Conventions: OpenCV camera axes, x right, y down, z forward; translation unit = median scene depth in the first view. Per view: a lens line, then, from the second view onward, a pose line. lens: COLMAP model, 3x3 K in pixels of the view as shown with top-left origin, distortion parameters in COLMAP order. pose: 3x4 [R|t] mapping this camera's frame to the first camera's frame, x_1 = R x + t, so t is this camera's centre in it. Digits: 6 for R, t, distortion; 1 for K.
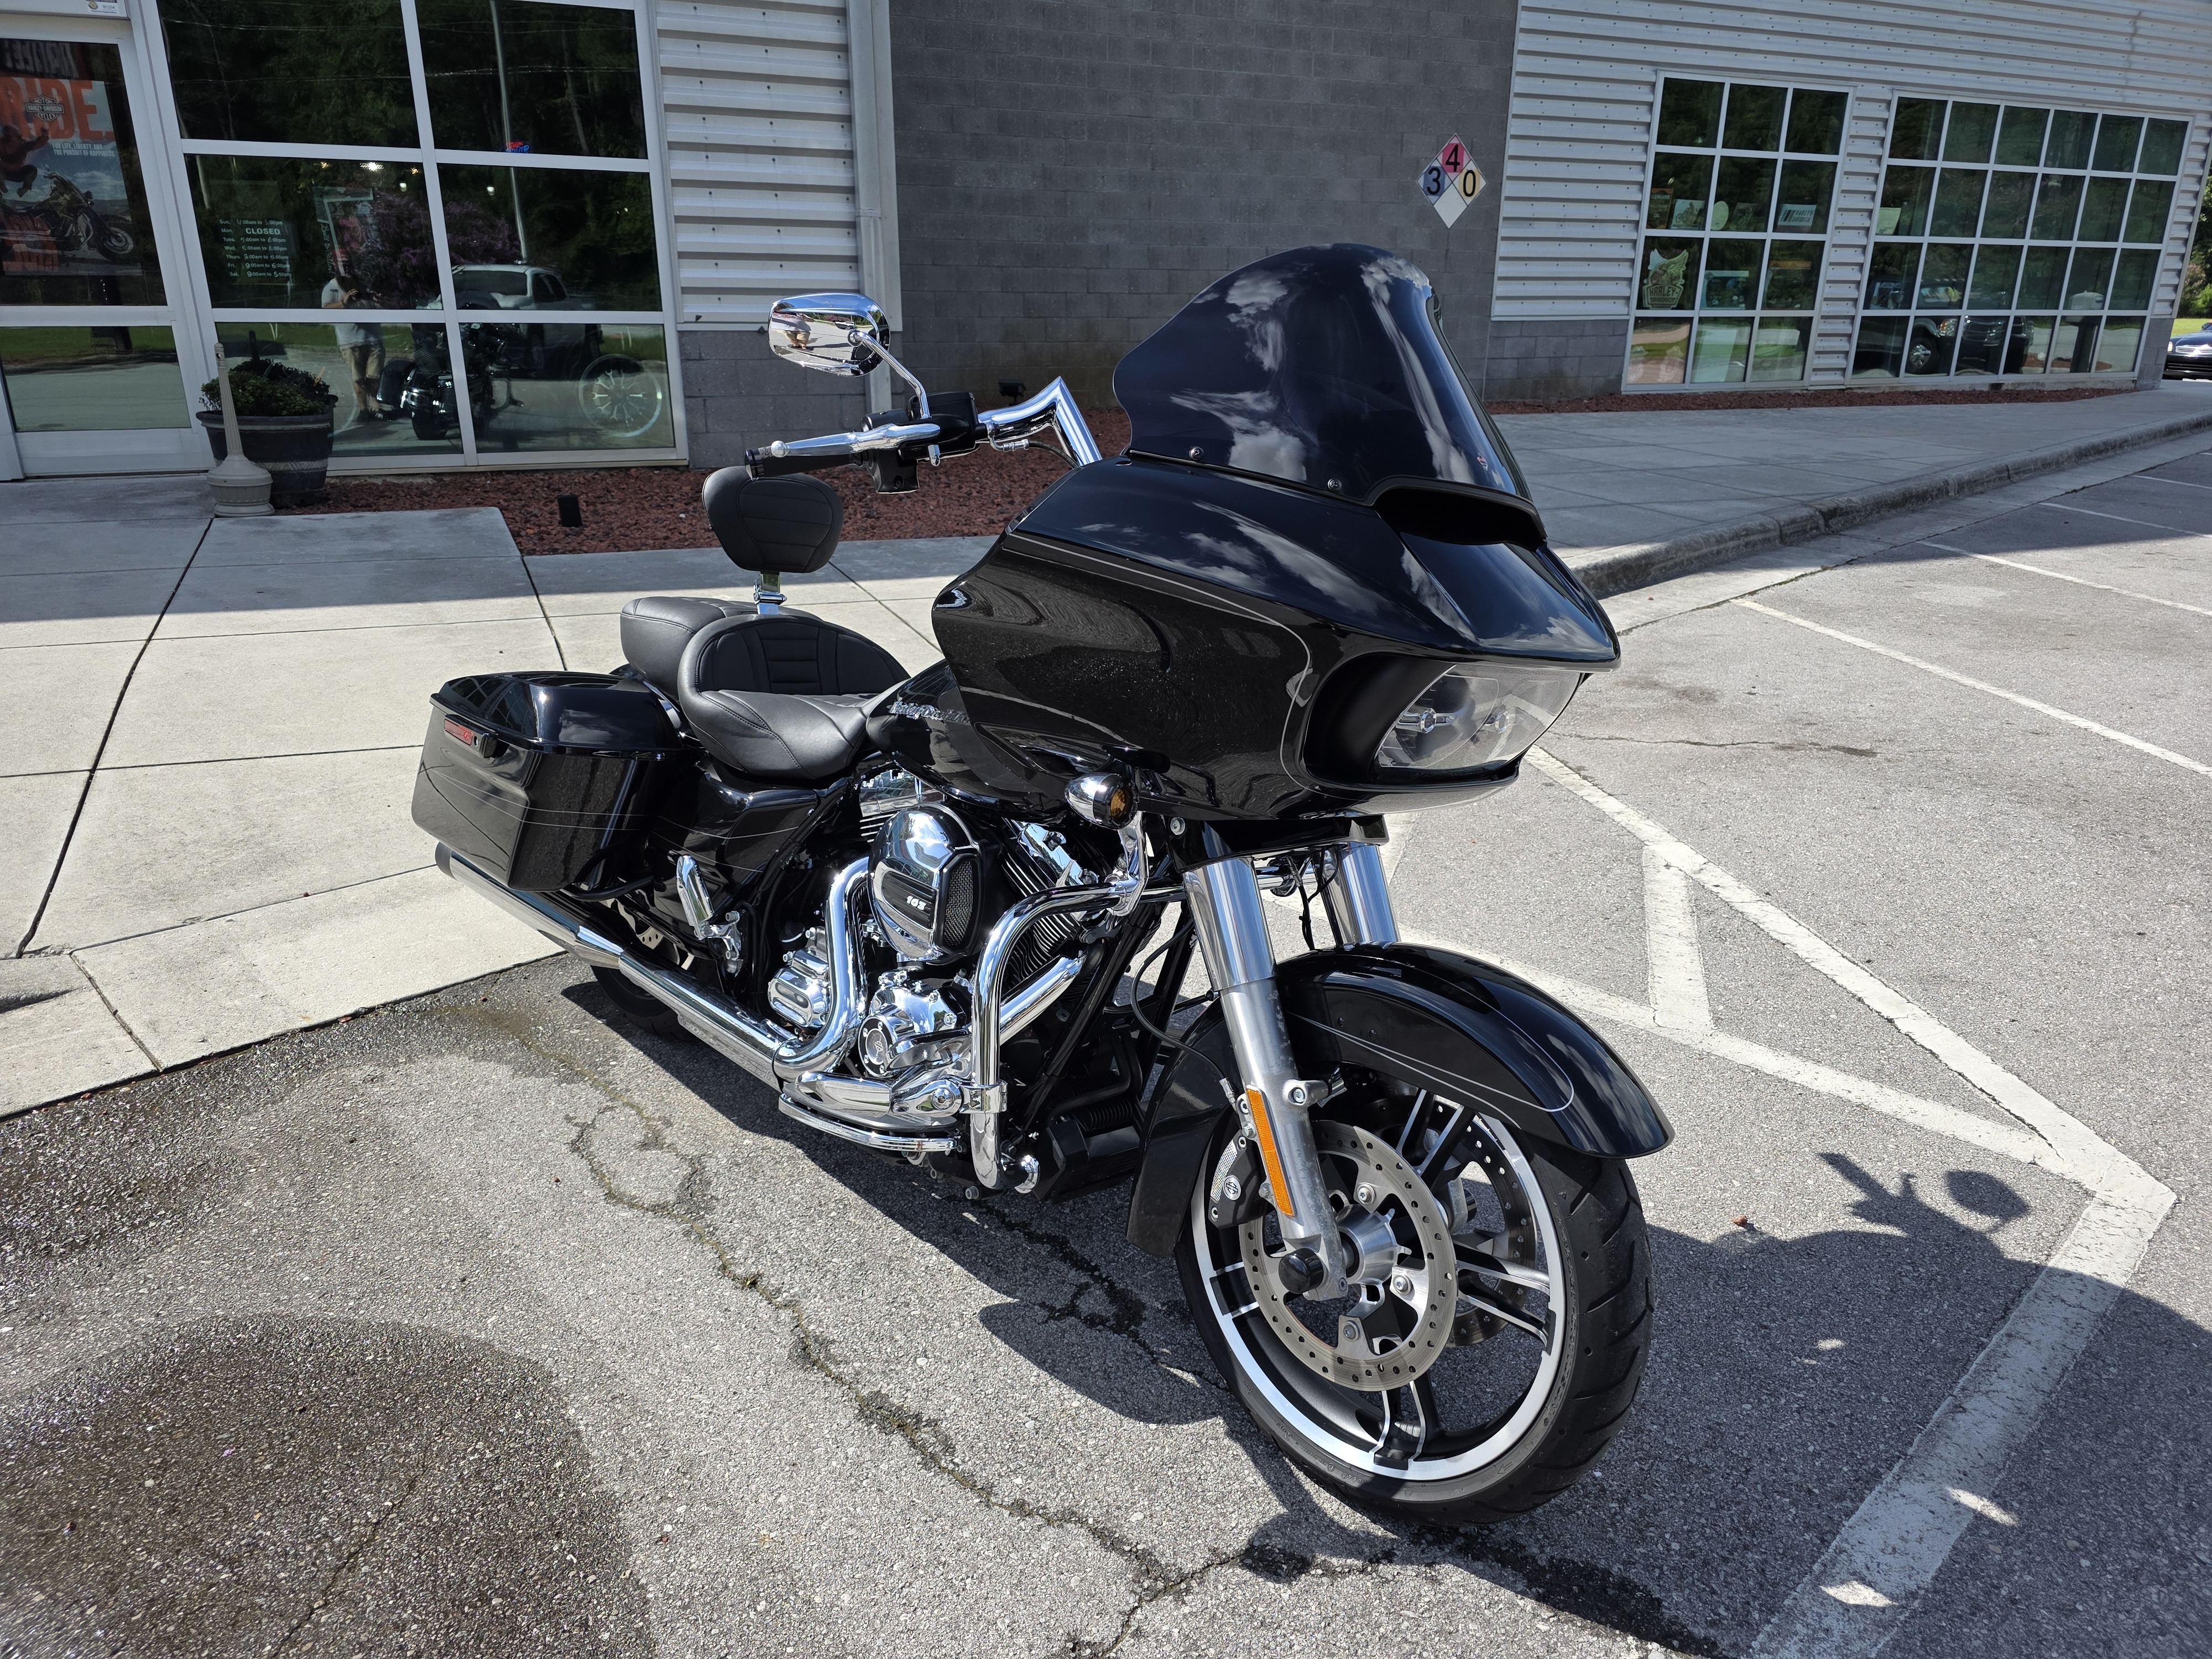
lens RADIAL K [[1487.6, 0, 1106.0], [0, 1487.6, 829.5], [0, 0, 1]] dist [0.038318, -0.037550]
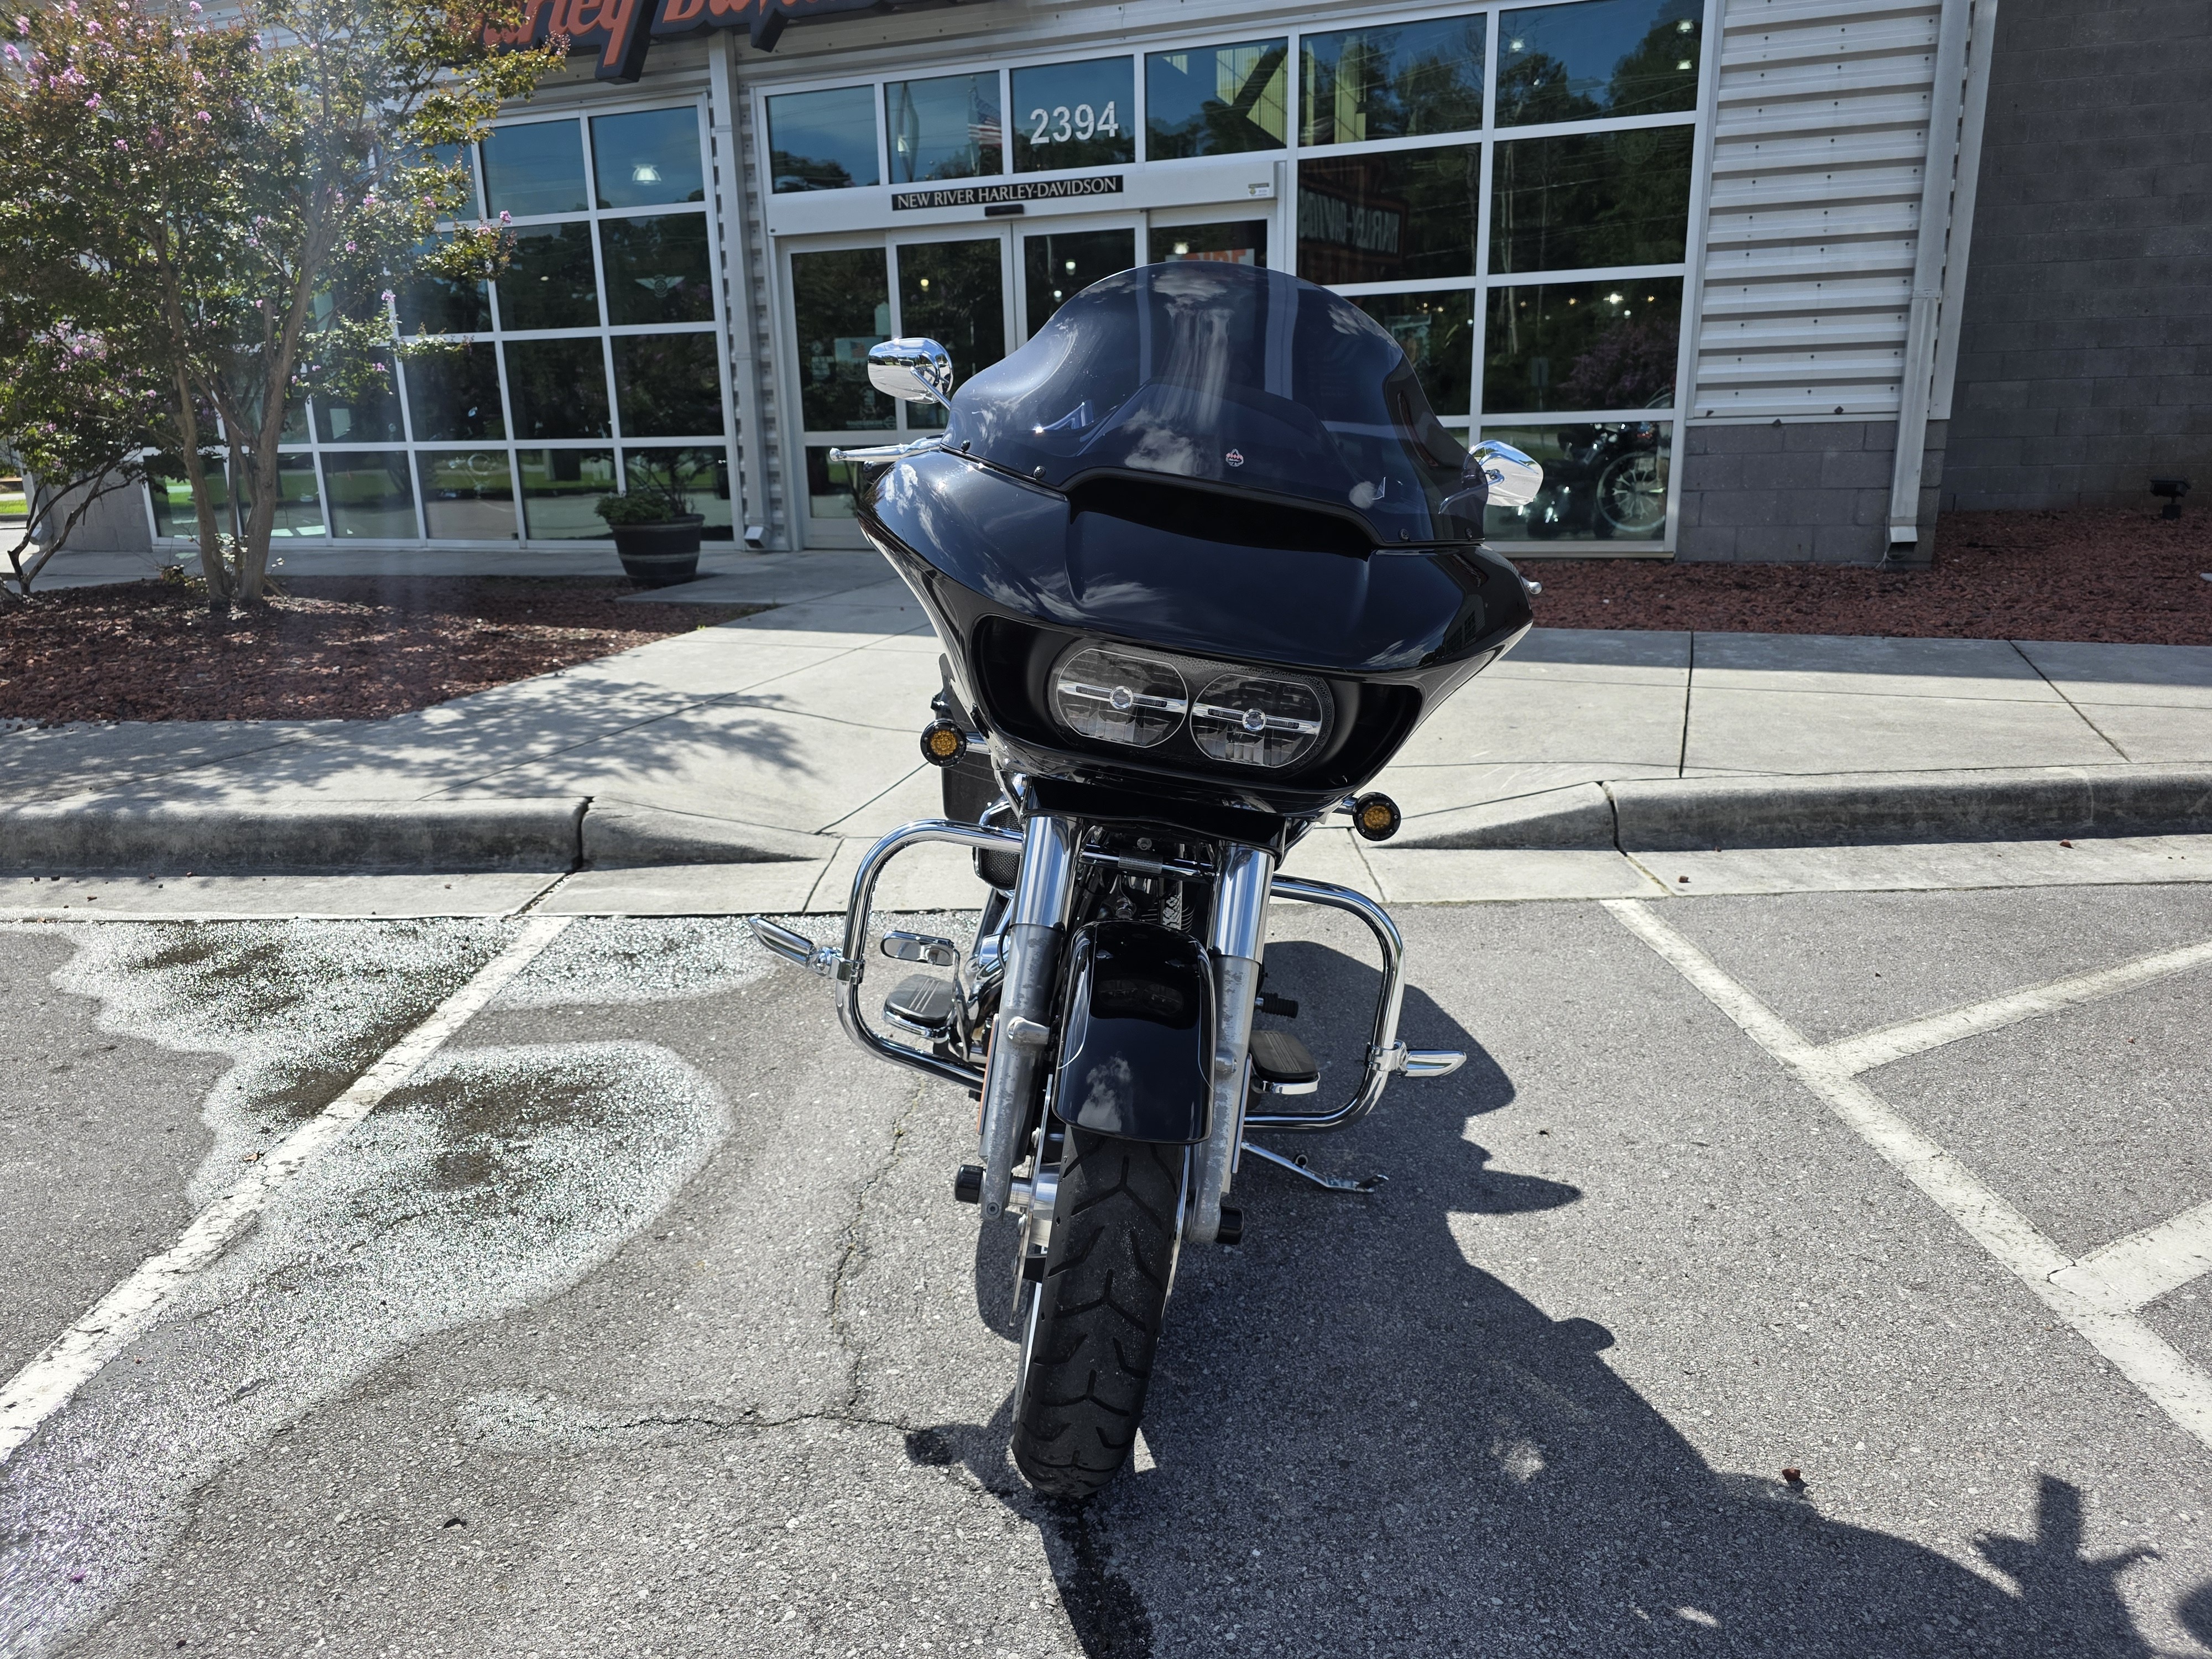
lens RADIAL K [[1492.3, 0, 1106.1], [0, 1492.3, 797.6], [0, 0, 1]] dist [0.059965, -0.062299]
pose [[0.709688, 0.144165, -0.689608, 0.176906], [-0.208074, 0.978065, -0.009665, 0.001600], [0.673088, 0.150349, 0.724118, 0.043253]]
